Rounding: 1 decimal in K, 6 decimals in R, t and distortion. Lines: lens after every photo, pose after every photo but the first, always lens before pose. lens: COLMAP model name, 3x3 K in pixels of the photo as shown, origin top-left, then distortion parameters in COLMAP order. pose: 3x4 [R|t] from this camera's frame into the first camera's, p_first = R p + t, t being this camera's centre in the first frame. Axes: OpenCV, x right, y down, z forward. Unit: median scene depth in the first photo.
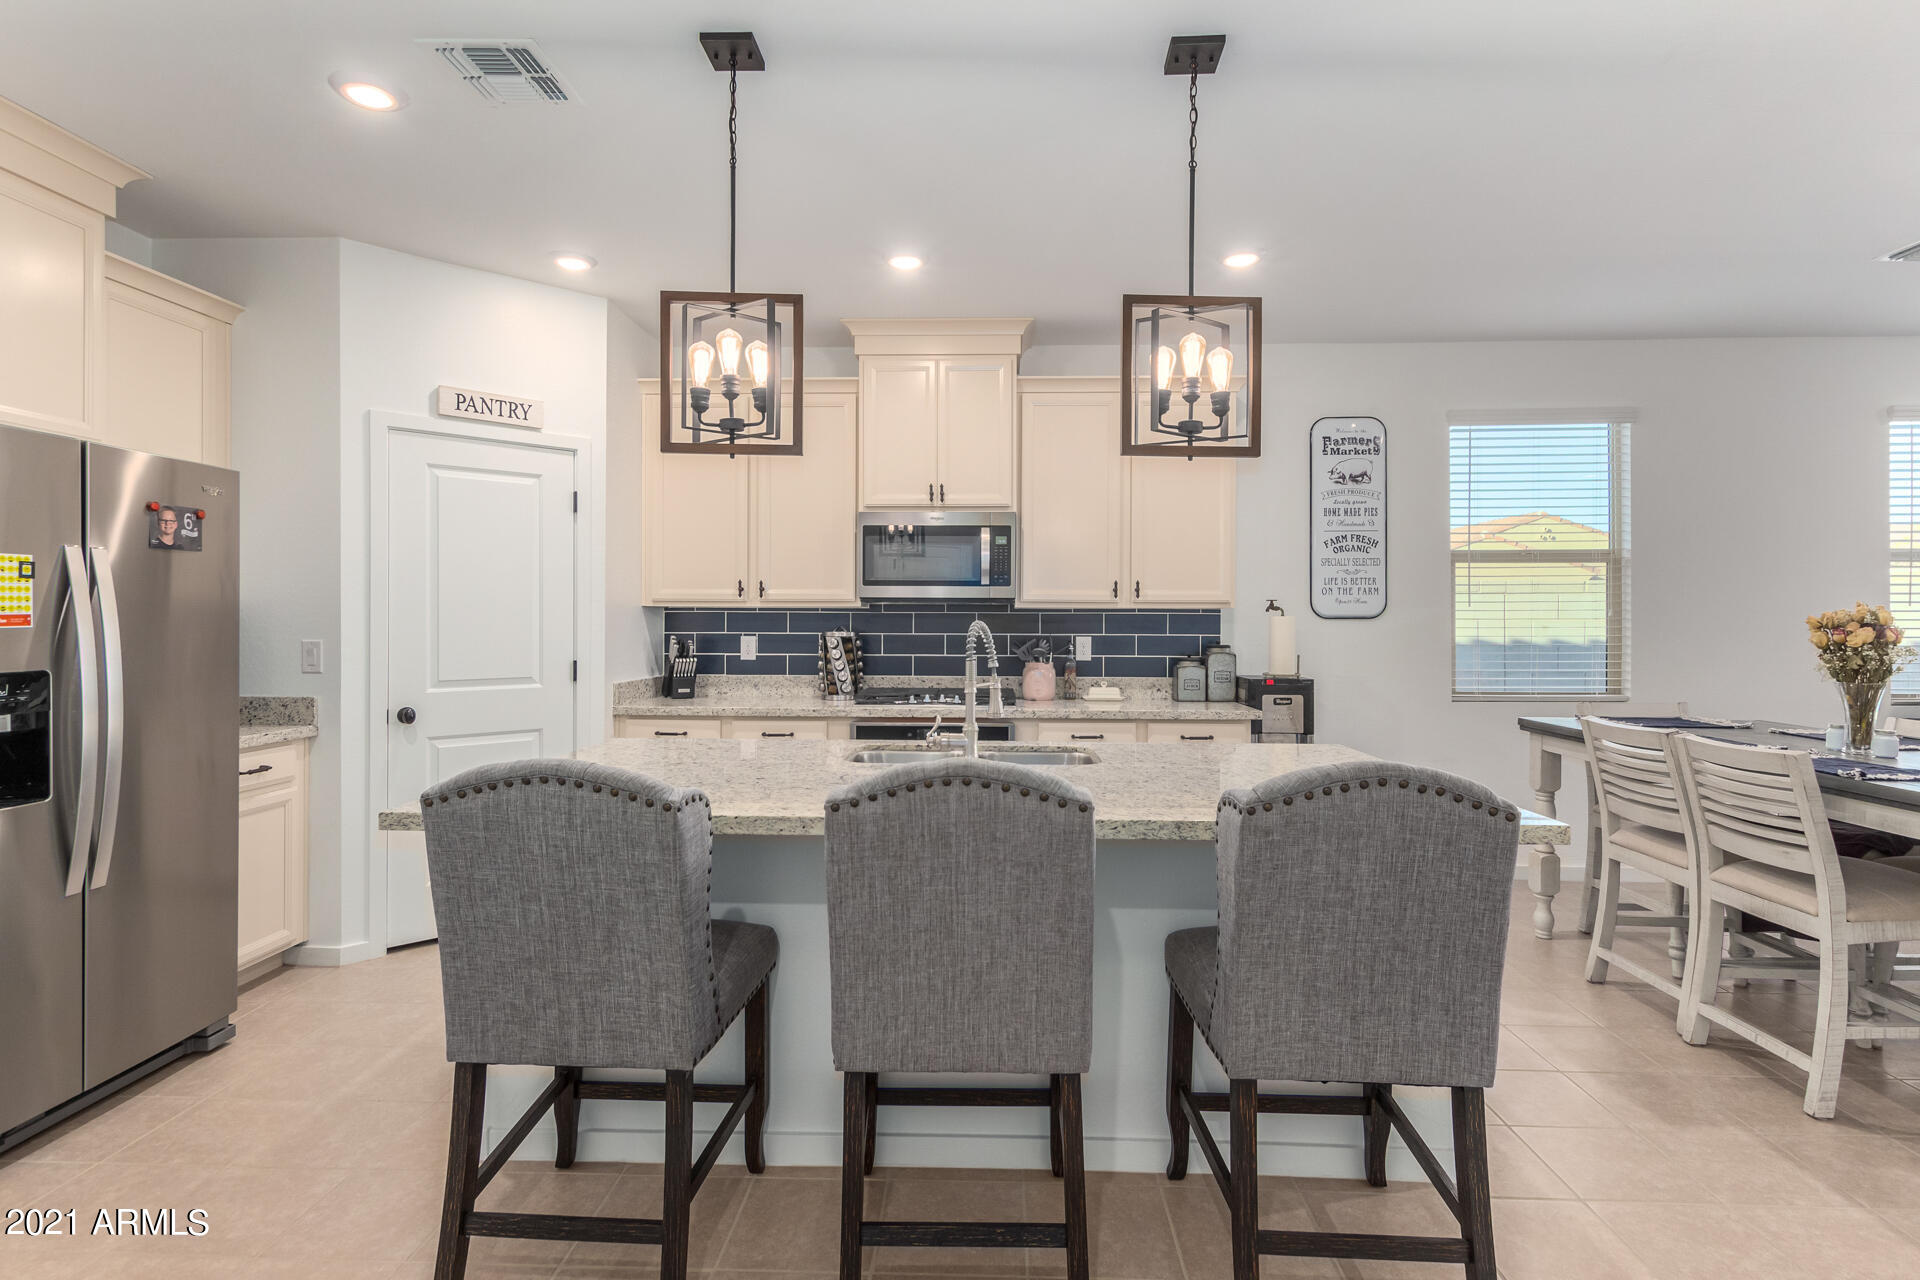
lens RADIAL K [[924.8, 0, 968.0], [0, 924.8, 622.6], [0, 0, 1]] dist [0.002869, -0.002888]
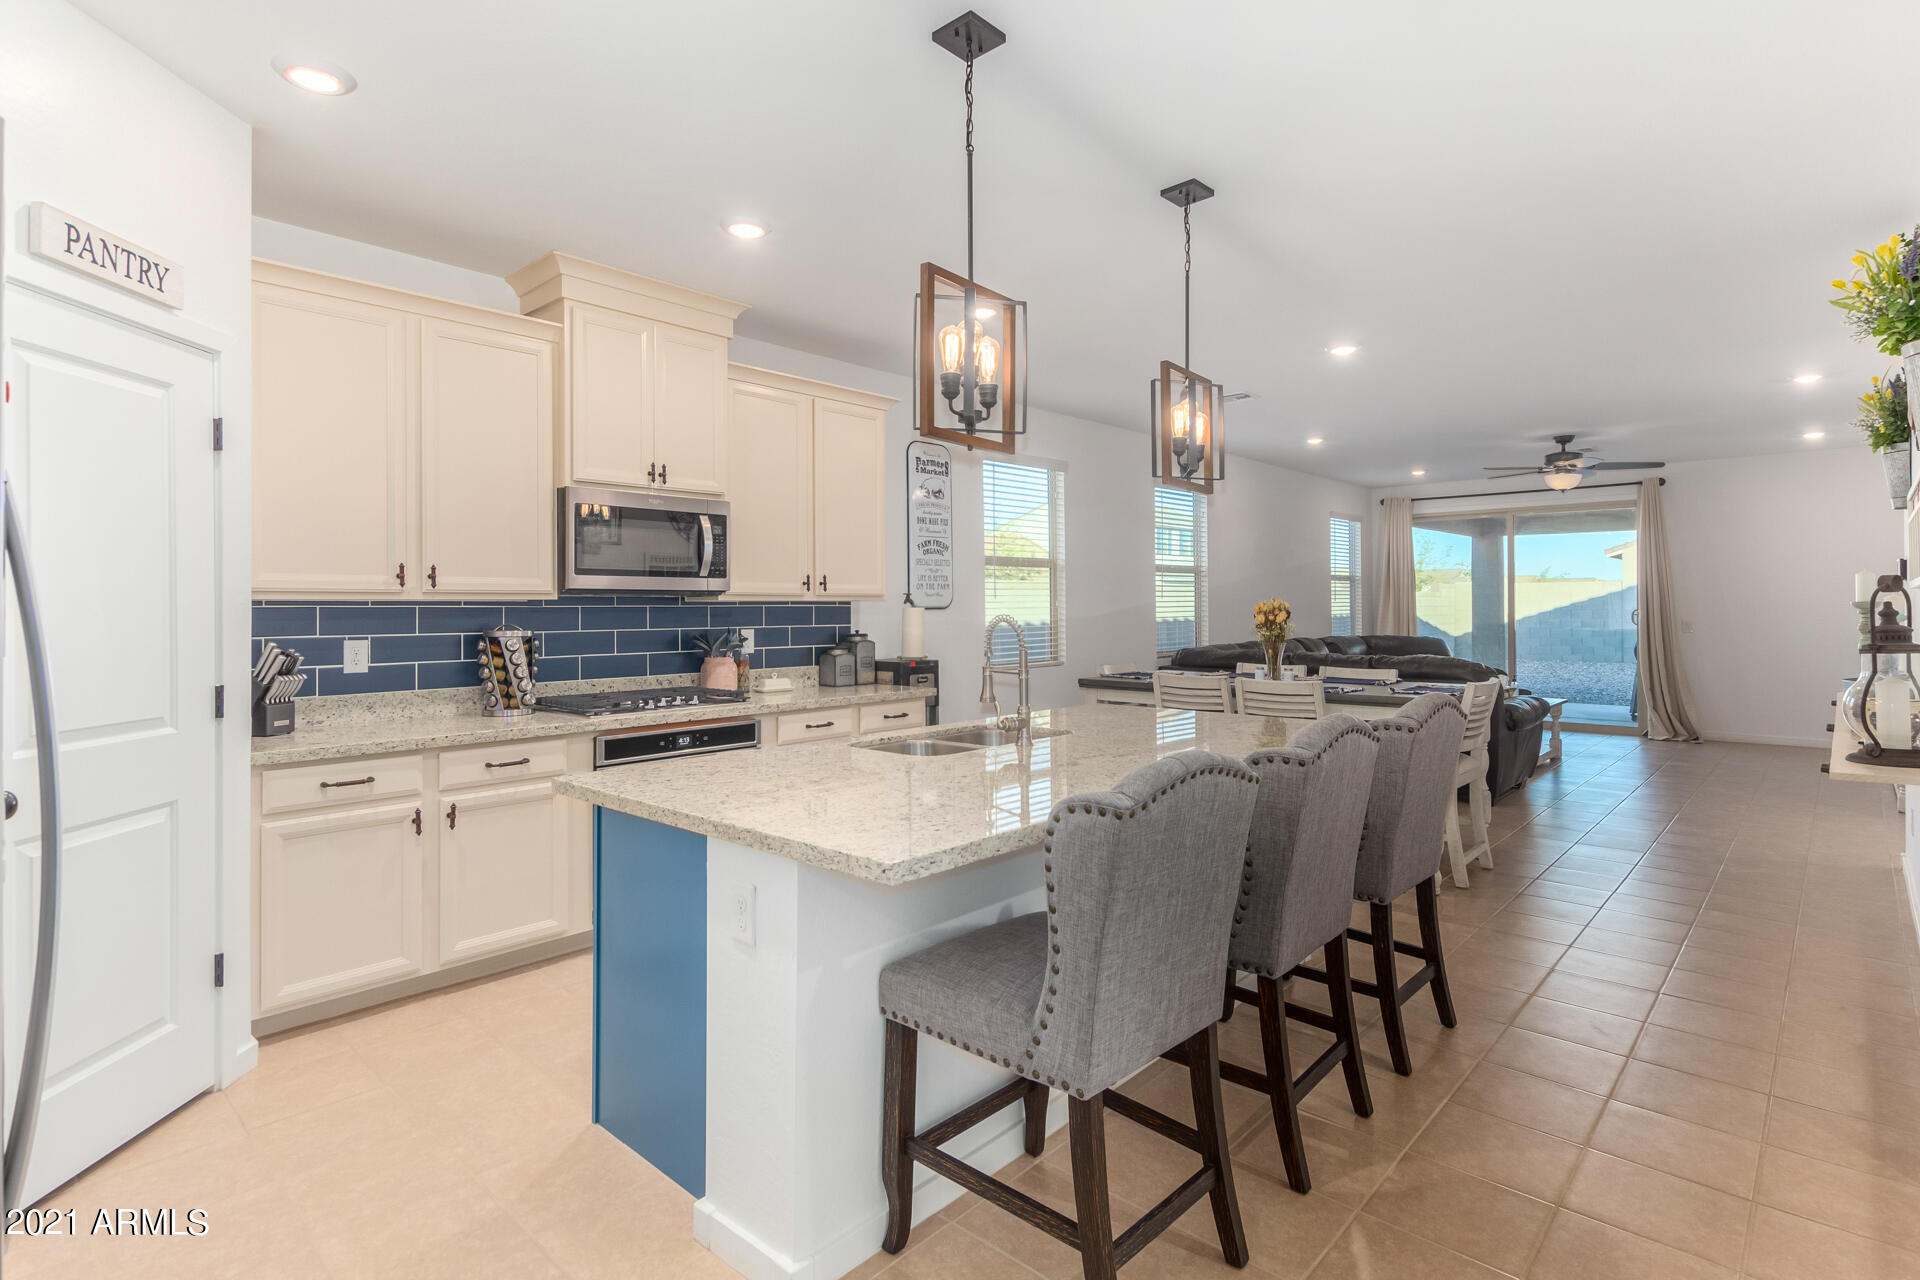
lens RADIAL K [[924.8, 0, 949.6], [0, 924.8, 607.1], [0, 0, 1]] dist [0.002869, -0.002888]
pose [[0.666096, -0.006571, 0.745837, -0.490499], [0.010993, 0.999939, -0.001009, -0.005628], [-0.745785, 0.008871, 0.666128, 0.179855]]
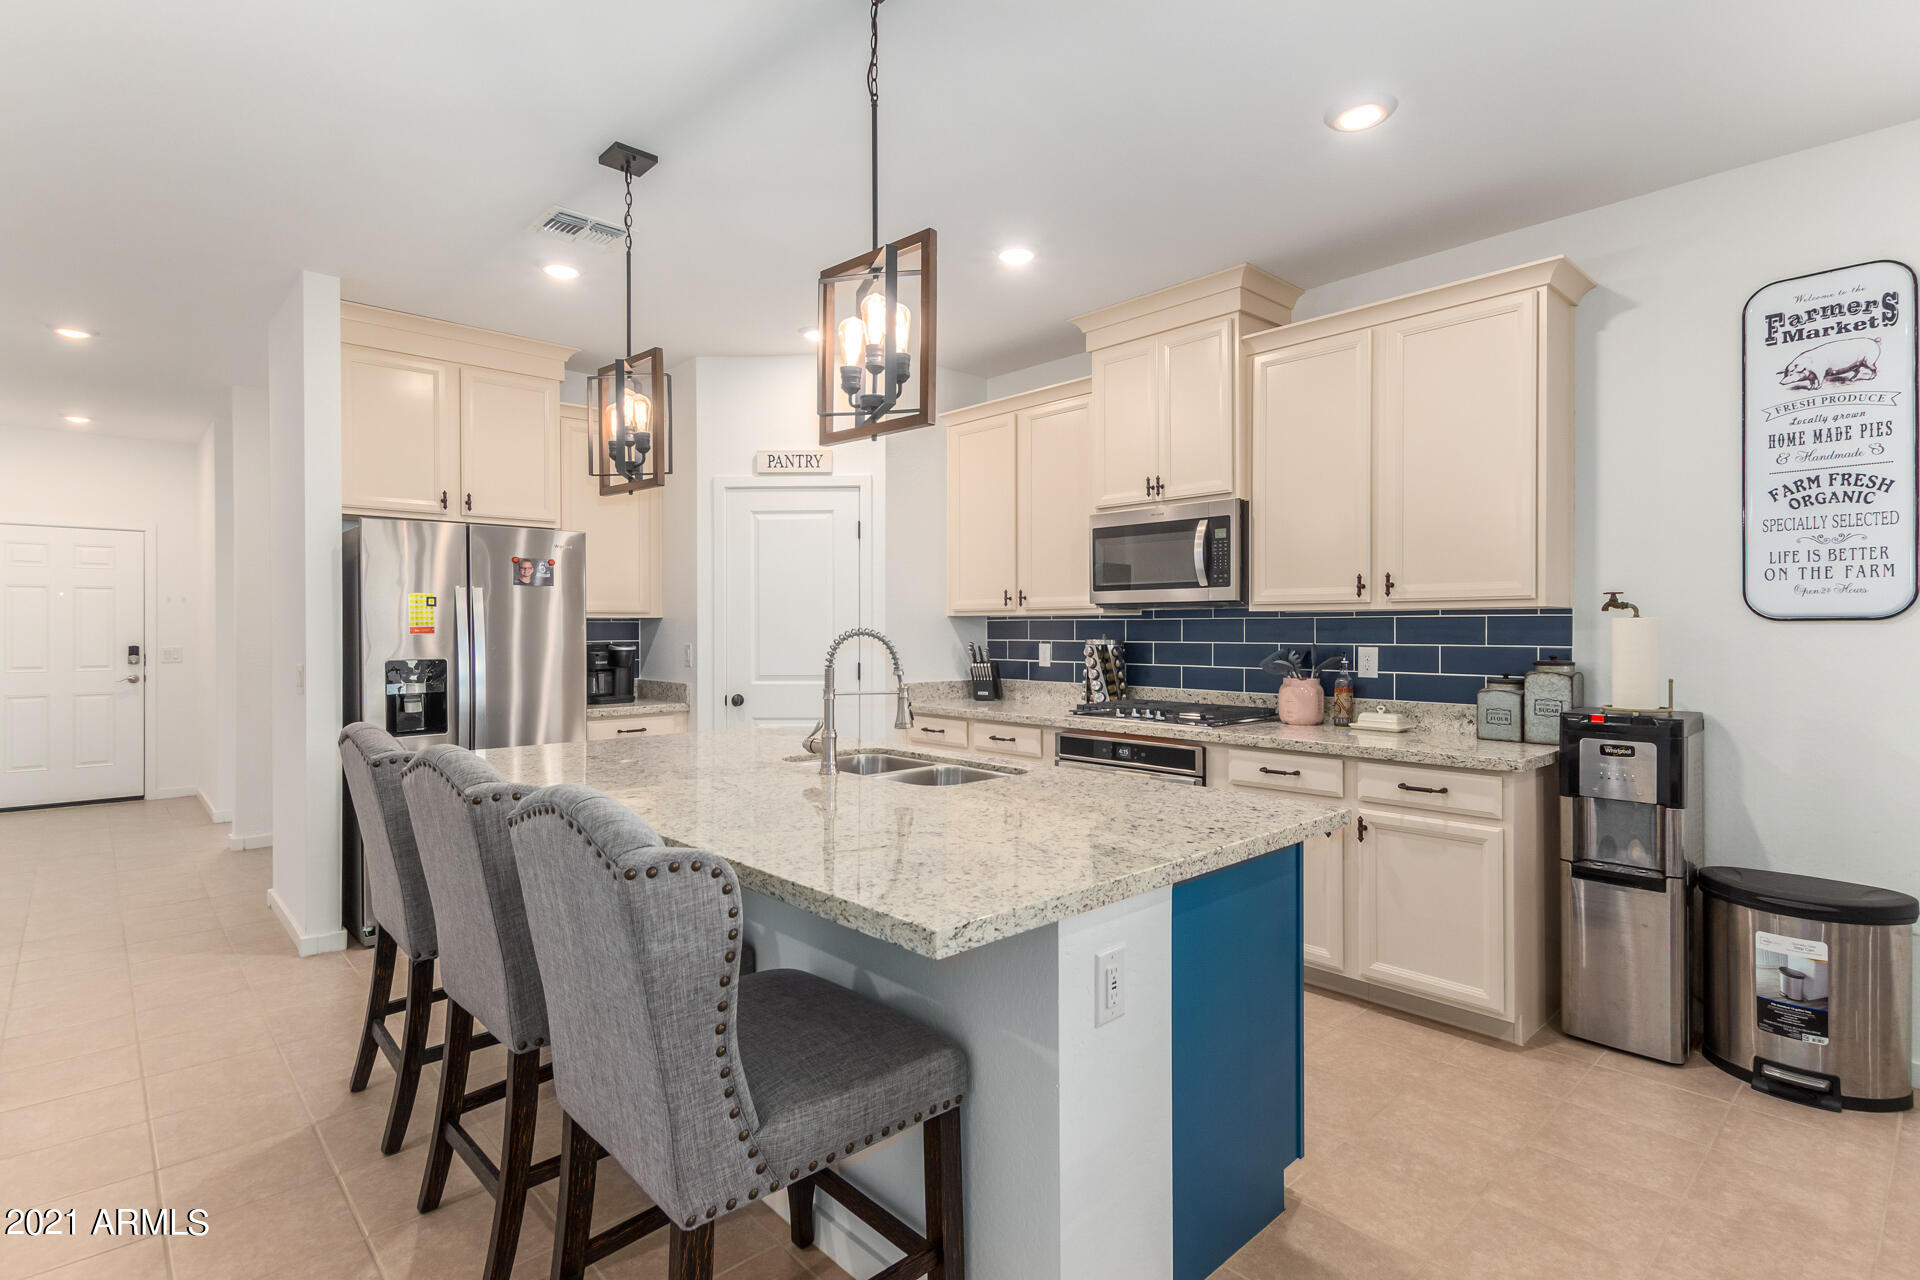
lens RADIAL K [[924.8, 0, 972.4], [0, 924.8, 635.9], [0, 0, 1]] dist [0.002869, -0.002888]
pose [[0.711044, 0.000660, -0.703147, 0.450974], [0.002333, 0.999992, 0.003297, 0.002484], [0.703144, -0.003984, 0.711037, 0.219987]]
